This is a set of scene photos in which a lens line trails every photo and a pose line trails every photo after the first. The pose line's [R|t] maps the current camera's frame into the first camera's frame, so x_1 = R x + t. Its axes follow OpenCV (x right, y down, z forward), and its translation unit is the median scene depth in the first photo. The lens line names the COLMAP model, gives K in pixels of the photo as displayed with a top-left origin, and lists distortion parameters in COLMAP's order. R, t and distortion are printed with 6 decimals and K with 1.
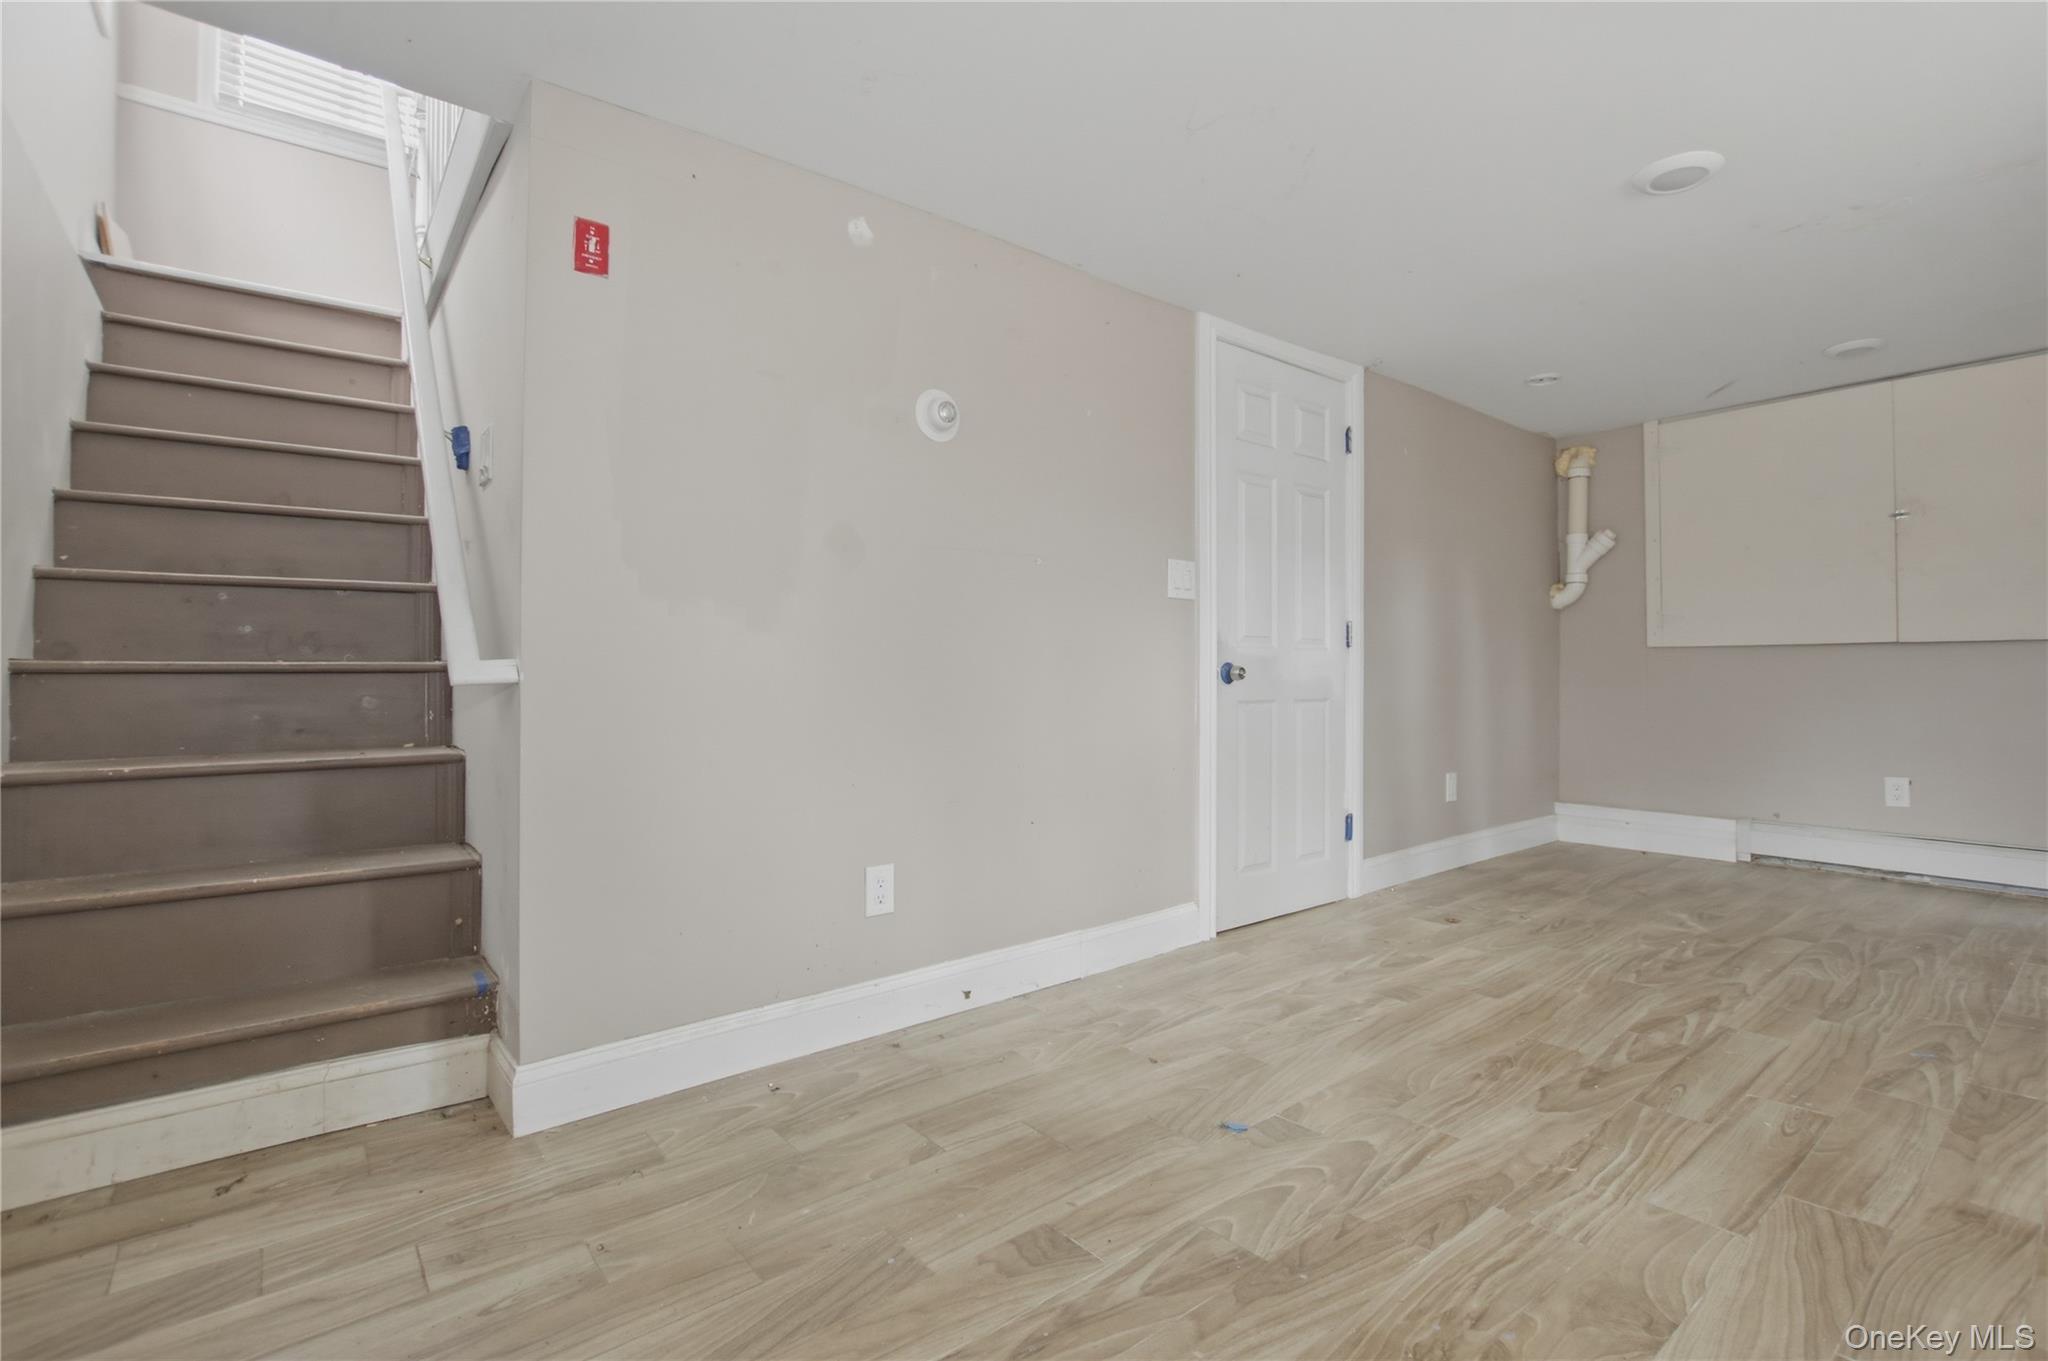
lens RADIAL K [[923.0, 0, 1034.5], [0, 923.0, 689.3], [0, 0, 1]] dist [-0.016081, -0.000090]
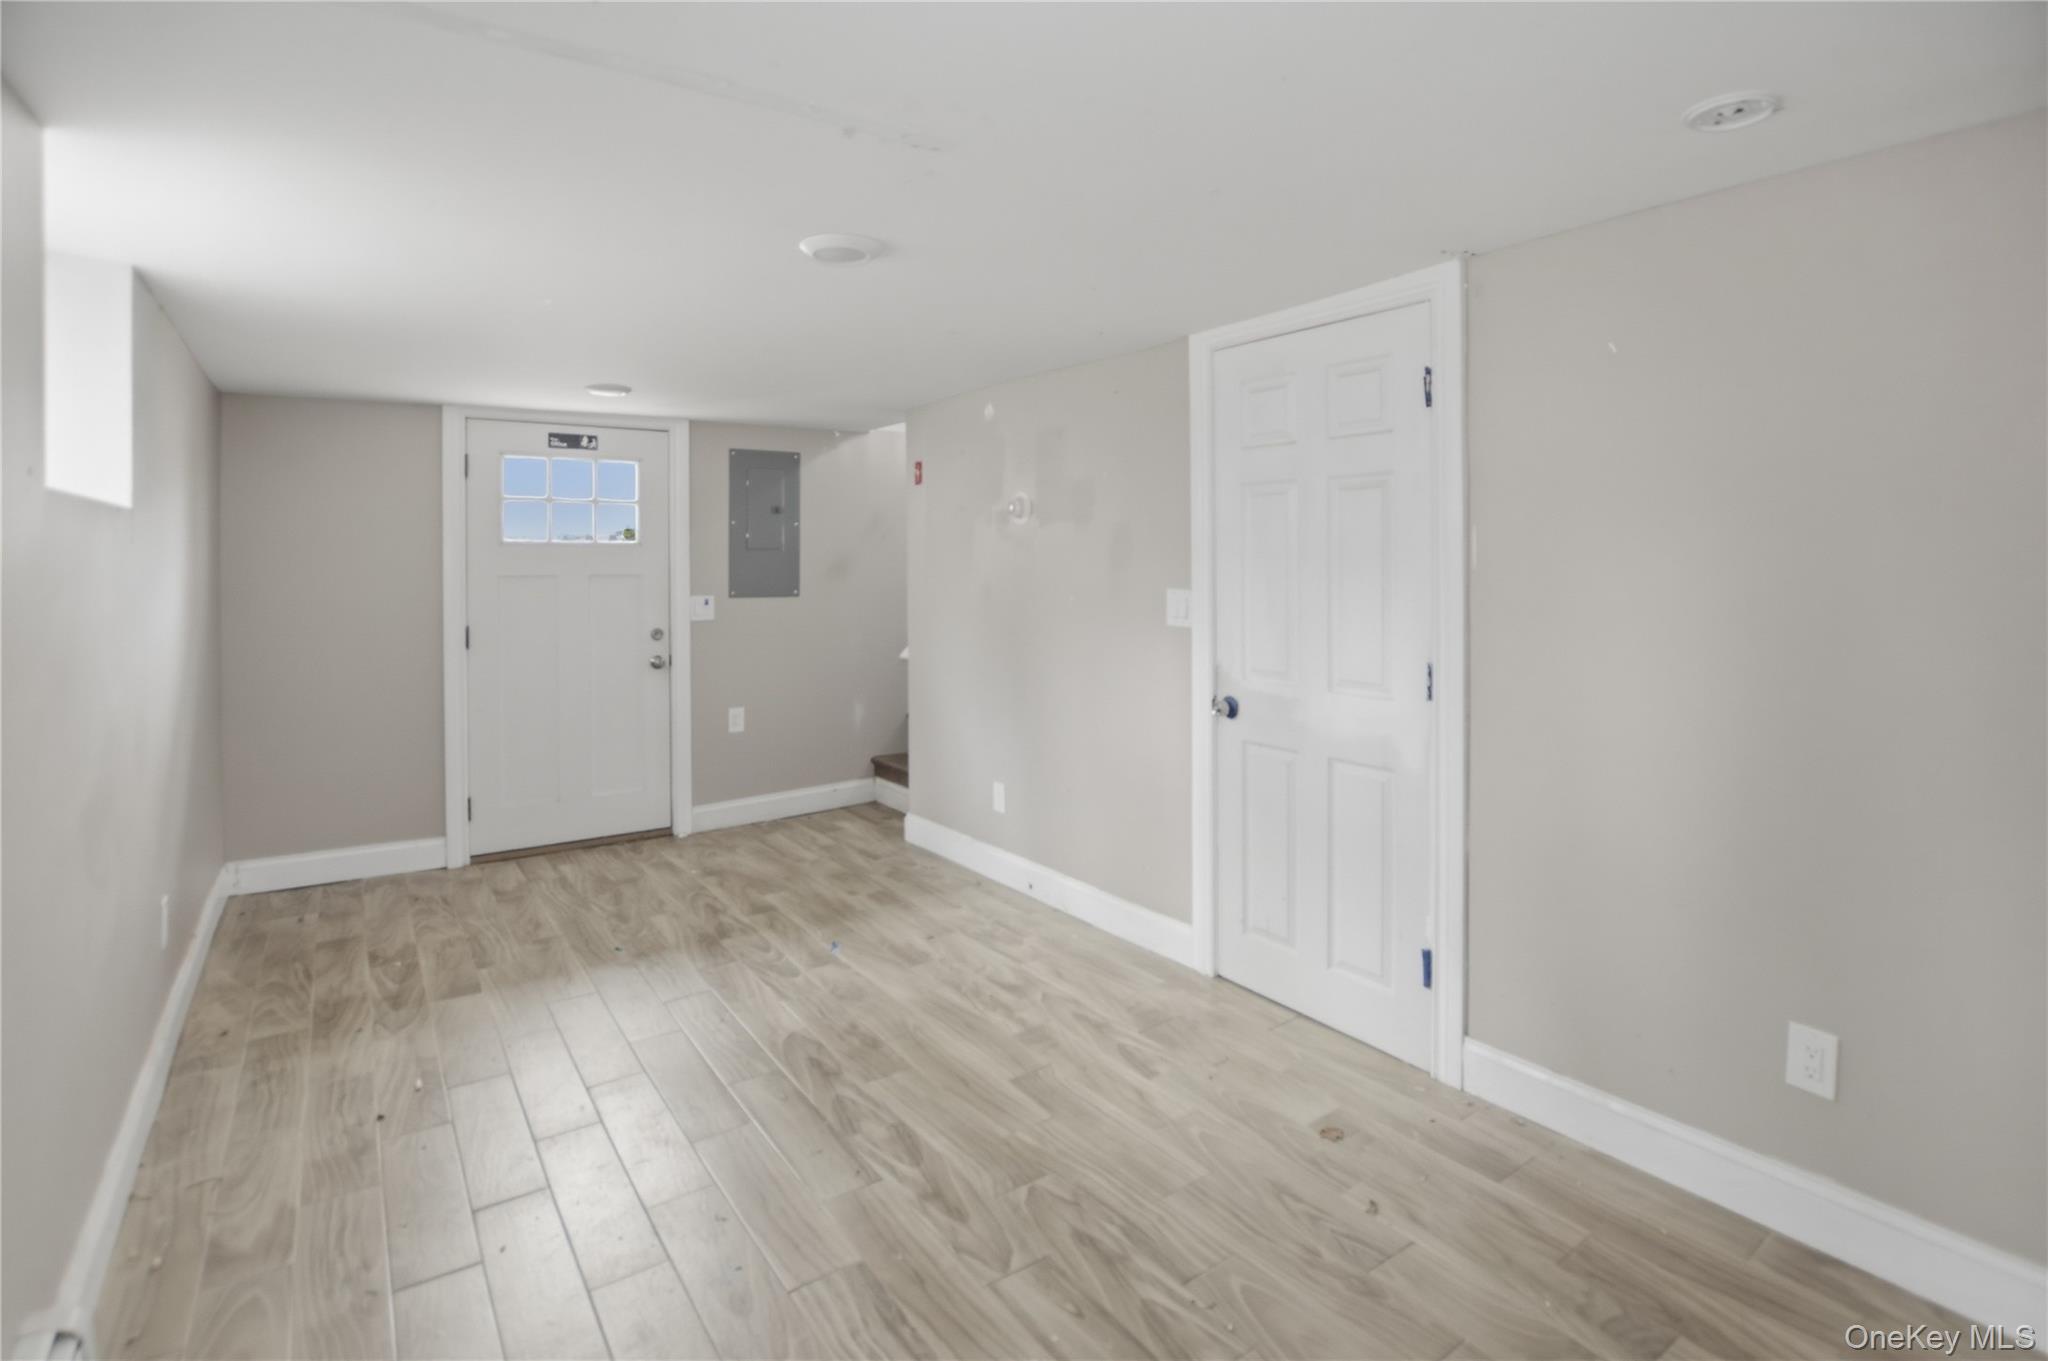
lens RADIAL K [[938.1, 0, 1024.4], [0, 938.1, 615.5], [0, 0, 1]] dist [-0.001361, -0.000035]
pose [[-0.042795, 0.053178, -0.997668, 1.481193], [-0.007685, 0.998535, 0.053554, -0.202974], [0.999054, 0.009958, -0.042323, 1.071840]]
